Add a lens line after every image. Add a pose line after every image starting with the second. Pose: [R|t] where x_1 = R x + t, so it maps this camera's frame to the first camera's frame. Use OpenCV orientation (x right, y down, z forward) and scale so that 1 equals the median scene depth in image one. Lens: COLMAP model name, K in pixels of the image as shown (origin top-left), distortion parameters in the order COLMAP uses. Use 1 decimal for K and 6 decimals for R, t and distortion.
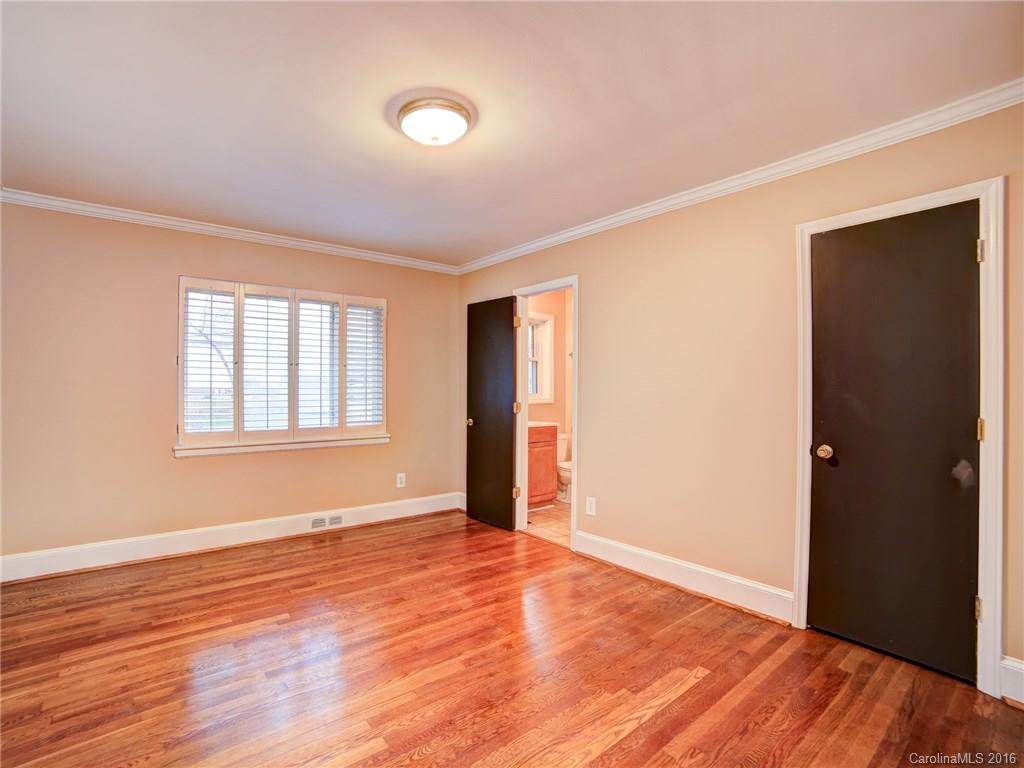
lens RADIAL K [[487.0, 0, 502.7], [0, 487.0, 390.6], [0, 0, 1]] dist [-0.064209, 0.009000]
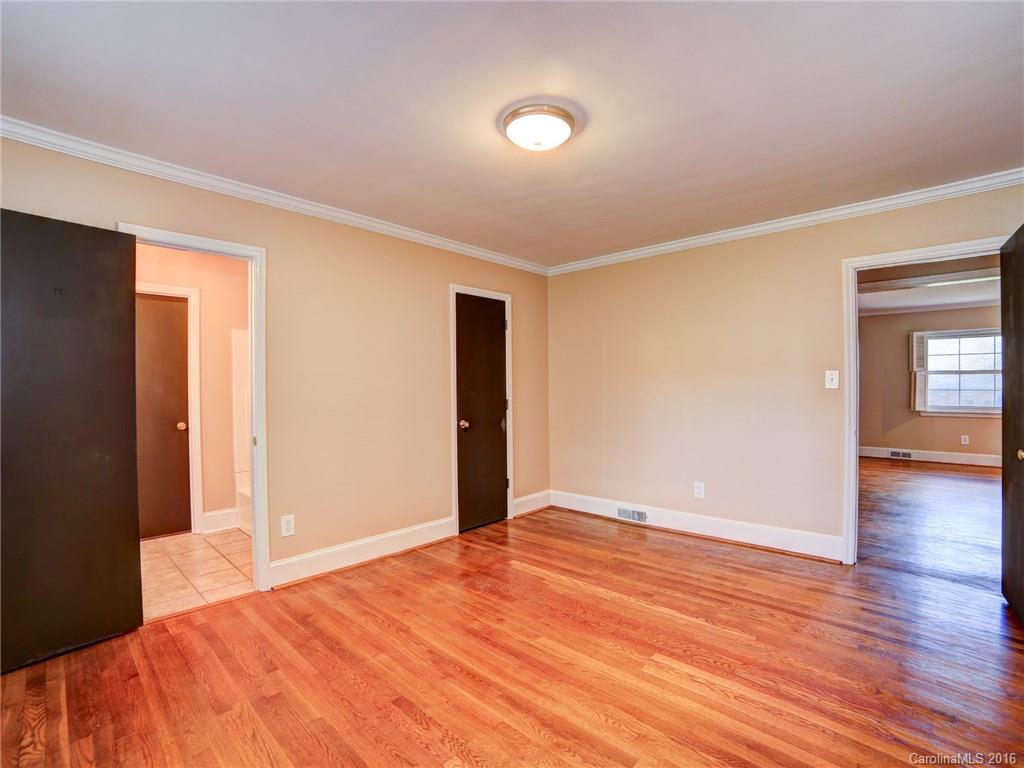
lens RADIAL K [[475.6, 0, 505.4], [0, 475.6, 385.9], [0, 0, 1]] dist [-0.048714, 0.000768]
pose [[-0.149258, 0.002148, 0.988796, -0.974367], [0.004398, 0.999989, -0.001508, -0.003408], [-0.988789, 0.004124, -0.149266, 1.054238]]
